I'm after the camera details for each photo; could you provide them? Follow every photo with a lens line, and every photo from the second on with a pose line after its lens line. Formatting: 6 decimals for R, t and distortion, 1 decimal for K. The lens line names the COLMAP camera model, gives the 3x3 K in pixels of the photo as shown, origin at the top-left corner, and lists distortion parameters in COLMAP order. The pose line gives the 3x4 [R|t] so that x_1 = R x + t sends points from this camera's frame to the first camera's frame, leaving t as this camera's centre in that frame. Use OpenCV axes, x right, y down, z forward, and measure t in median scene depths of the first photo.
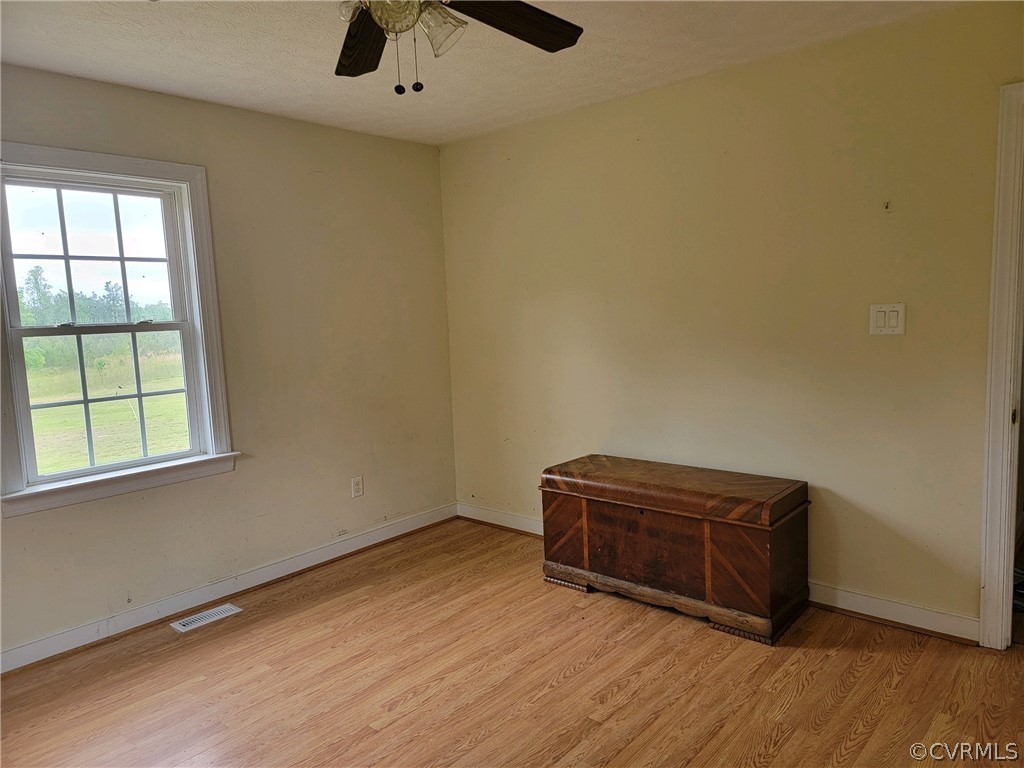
lens RADIAL K [[711.5, 0, 509.3], [0, 711.5, 387.2], [0, 0, 1]] dist [0.062764, -0.038160]
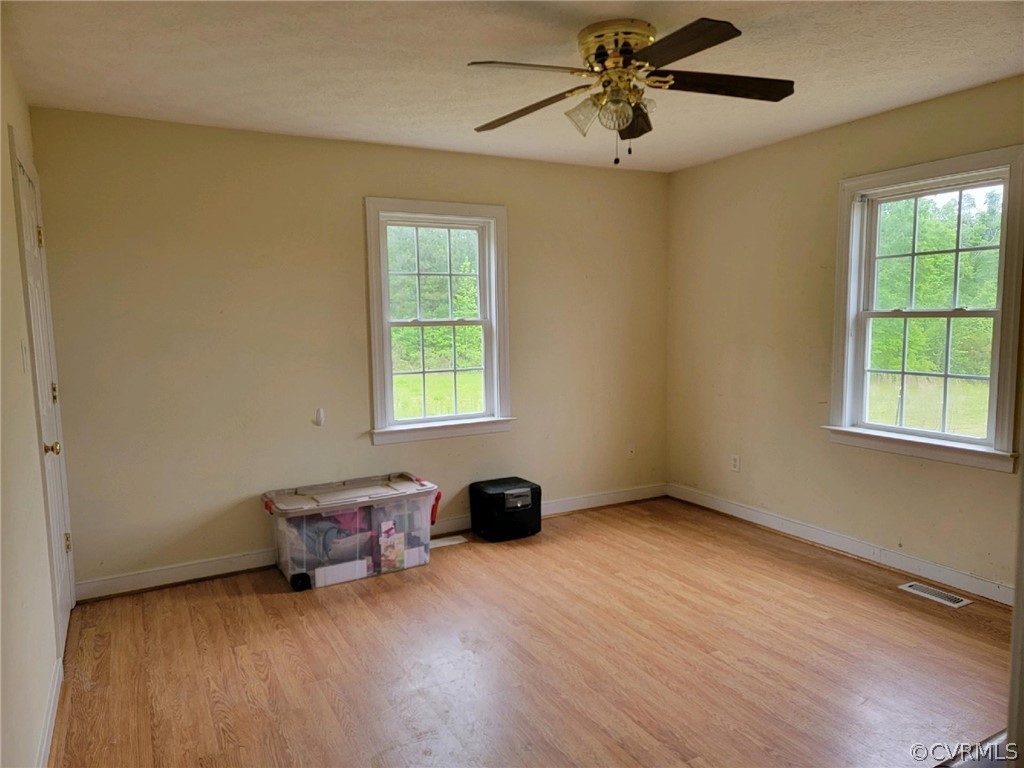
lens RADIAL K [[711.5, 0, 513.1], [0, 711.5, 383.2], [0, 0, 1]] dist [0.062764, -0.038160]
pose [[-0.346763, 0.140564, -0.927361, 0.826531], [-0.068588, 0.982260, 0.174532, -0.140190], [0.935442, 0.124127, -0.330970, 0.843614]]
